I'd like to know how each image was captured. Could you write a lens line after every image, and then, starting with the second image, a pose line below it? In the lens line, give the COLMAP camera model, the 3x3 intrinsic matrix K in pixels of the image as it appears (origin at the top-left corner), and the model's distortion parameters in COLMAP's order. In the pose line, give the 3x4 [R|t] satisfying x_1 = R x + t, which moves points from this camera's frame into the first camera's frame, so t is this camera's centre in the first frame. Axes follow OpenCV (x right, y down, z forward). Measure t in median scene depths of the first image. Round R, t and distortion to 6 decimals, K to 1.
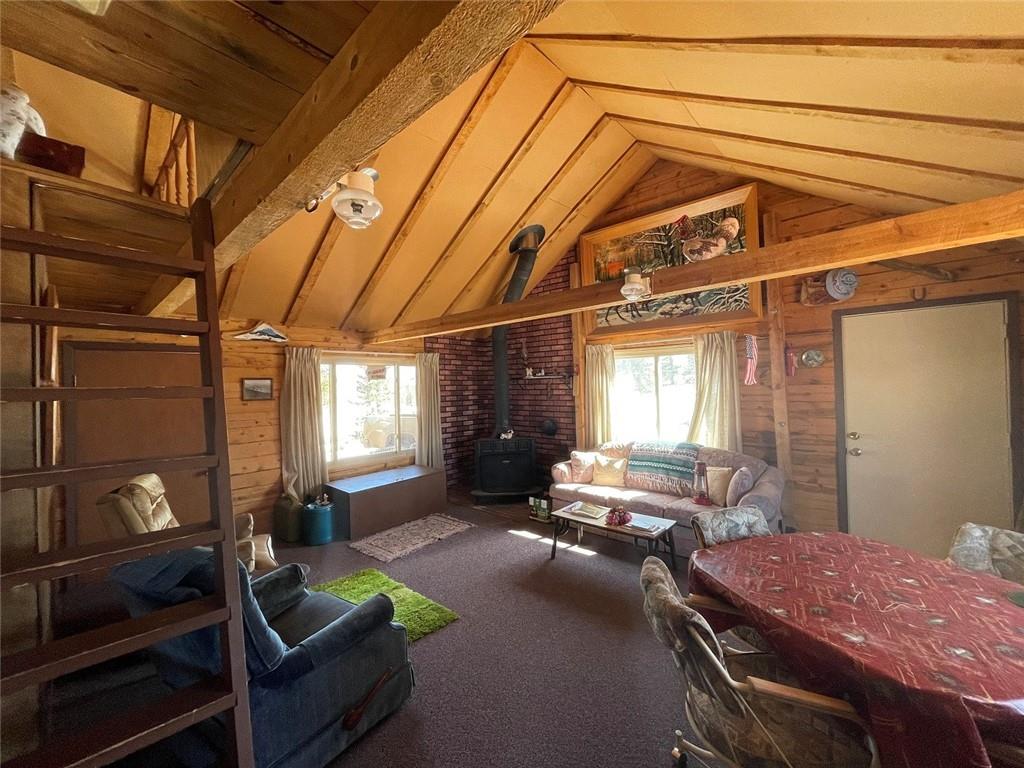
lens RADIAL K [[411.2, 0, 513.9], [0, 411.2, 381.6], [0, 0, 1]] dist [-0.000054, 0.000709]
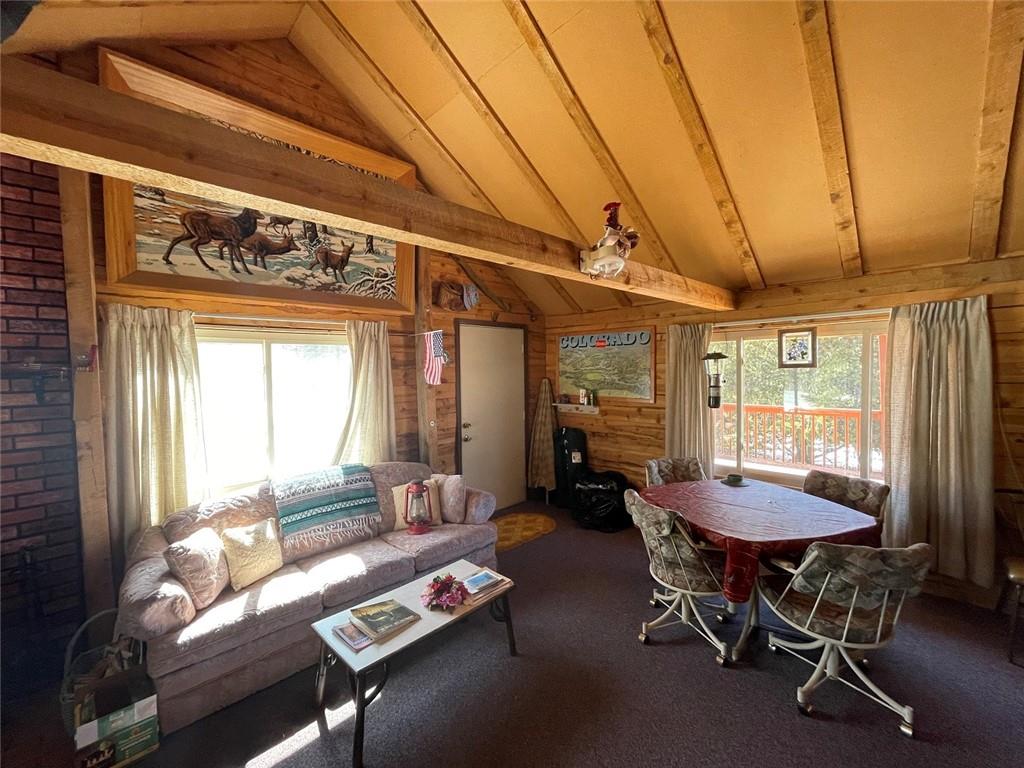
lens RADIAL K [[411.2, 0, 514.0], [0, 411.2, 378.9], [0, 0, 1]] dist [-0.000054, 0.000709]
pose [[0.050370, -0.004346, 0.998721, -0.325658], [0.008934, 0.999952, 0.003901, -0.006842], [-0.998691, 0.008726, 0.050407, 0.722275]]
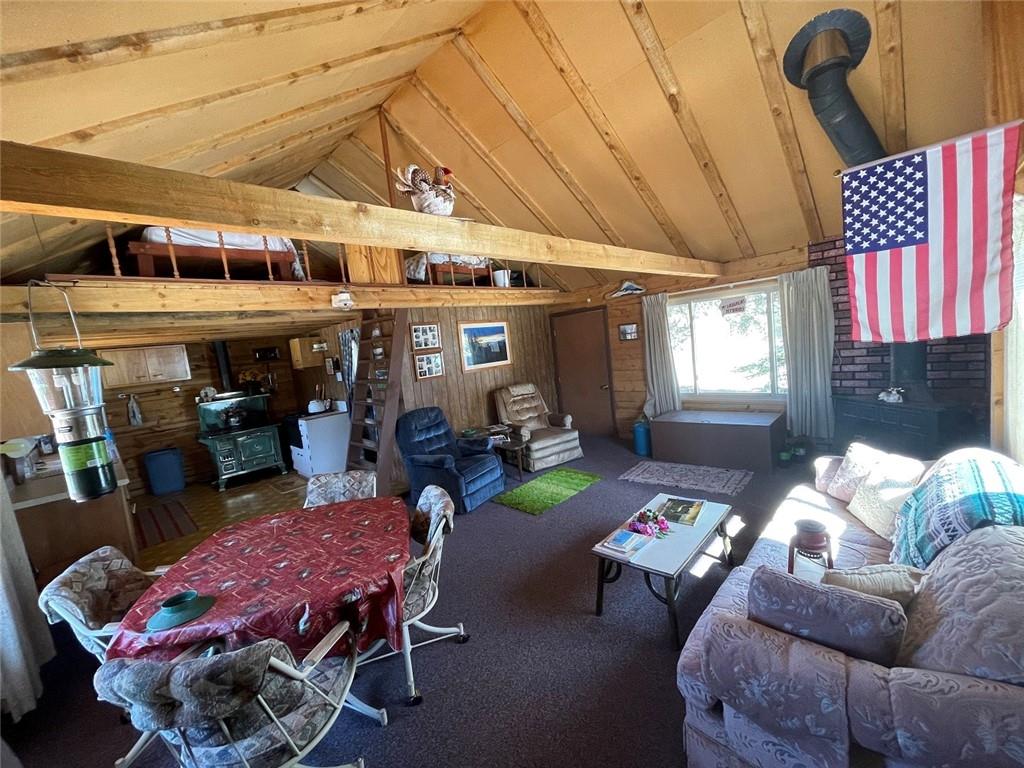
lens RADIAL K [[411.2, 0, 509.5], [0, 411.2, 380.3], [0, 0, 1]] dist [-0.000054, 0.000709]
pose [[-0.029865, 0.120254, -0.992294, 0.799964], [0.114424, 0.986622, 0.116122, -0.027755], [0.992983, -0.110074, -0.043226, 0.690341]]
